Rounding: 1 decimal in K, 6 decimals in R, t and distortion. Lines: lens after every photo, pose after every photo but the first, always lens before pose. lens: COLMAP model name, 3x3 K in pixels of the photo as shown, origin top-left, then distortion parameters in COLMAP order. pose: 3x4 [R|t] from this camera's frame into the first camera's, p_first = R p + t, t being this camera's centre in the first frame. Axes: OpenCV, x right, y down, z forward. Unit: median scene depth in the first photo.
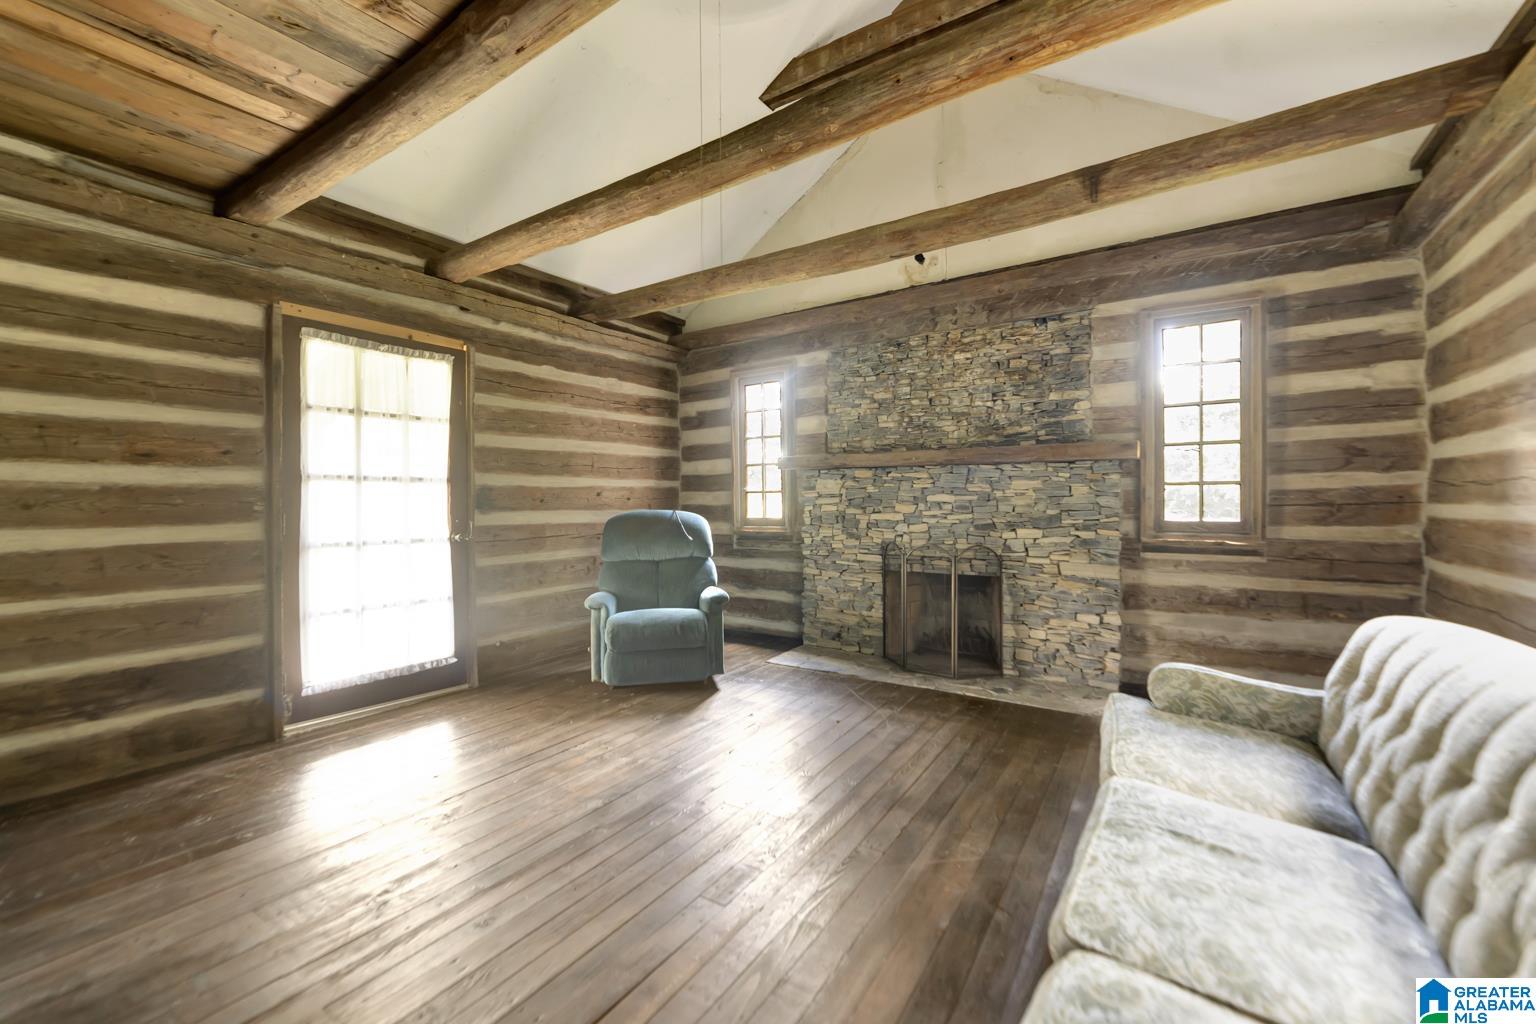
lens RADIAL K [[619.9, 0, 770.6], [0, 619.9, 501.1], [0, 0, 1]] dist [-0.003181, 0.000068]
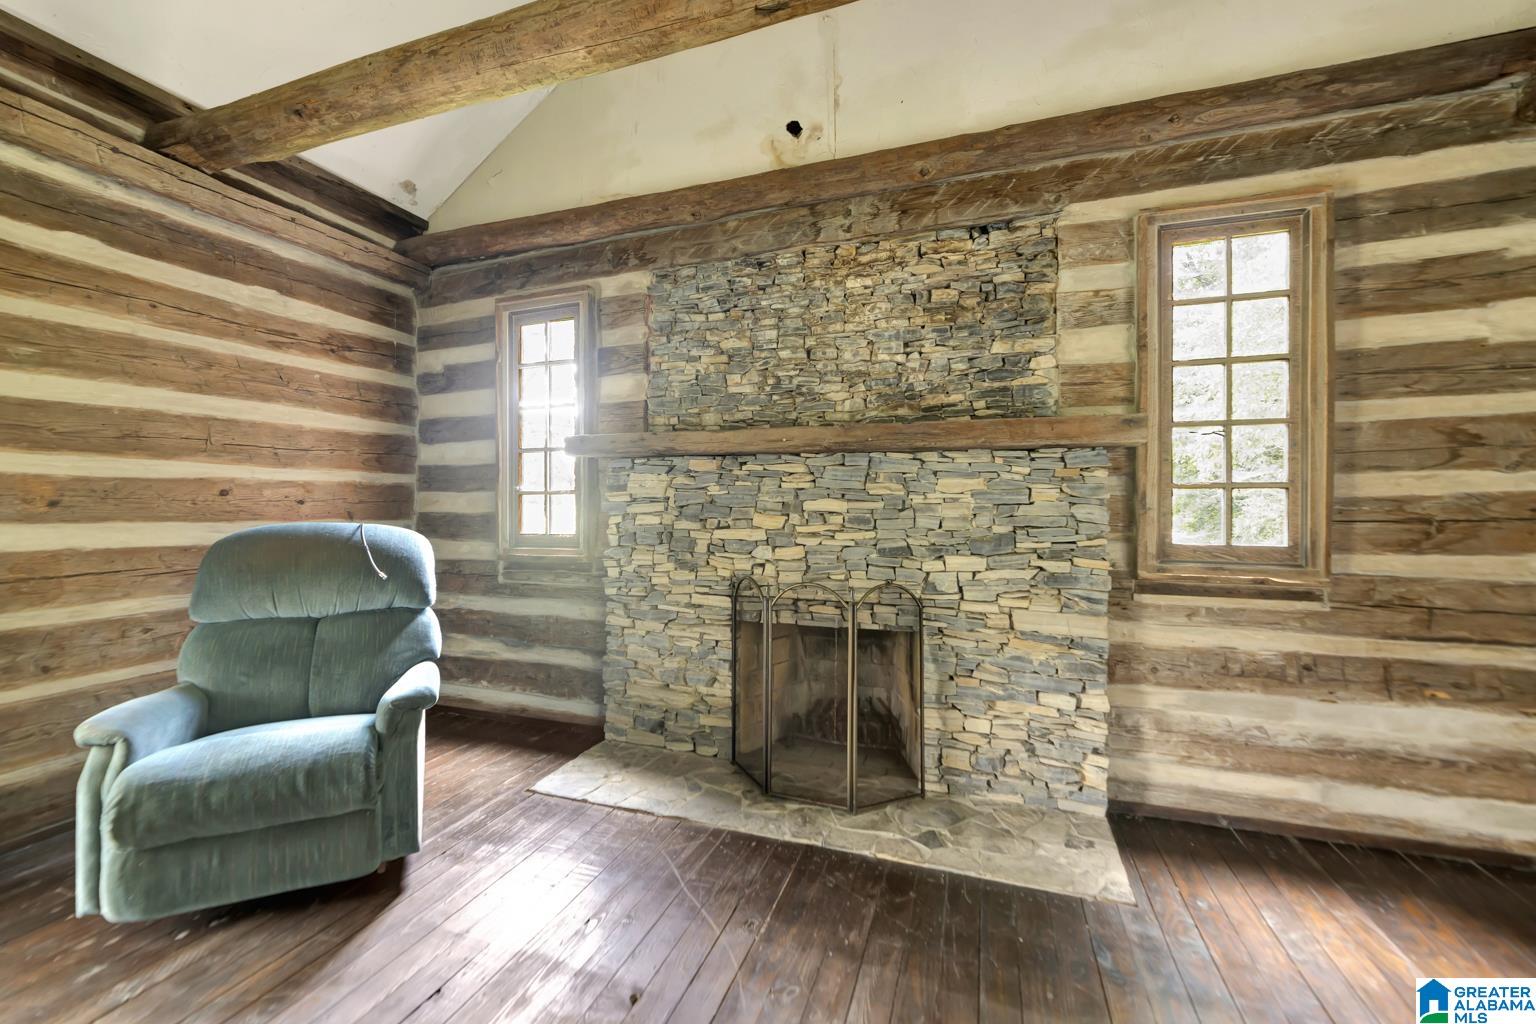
lens RADIAL K [[619.9, 0, 770.6], [0, 619.9, 501.1], [0, 0, 1]] dist [-0.003181, 0.000068]
pose [[0.970302, 0.010767, 0.241658, 0.073945], [-0.008258, 0.999901, -0.011395, -0.001635], [-0.241756, 0.009061, 0.970295, 0.427685]]
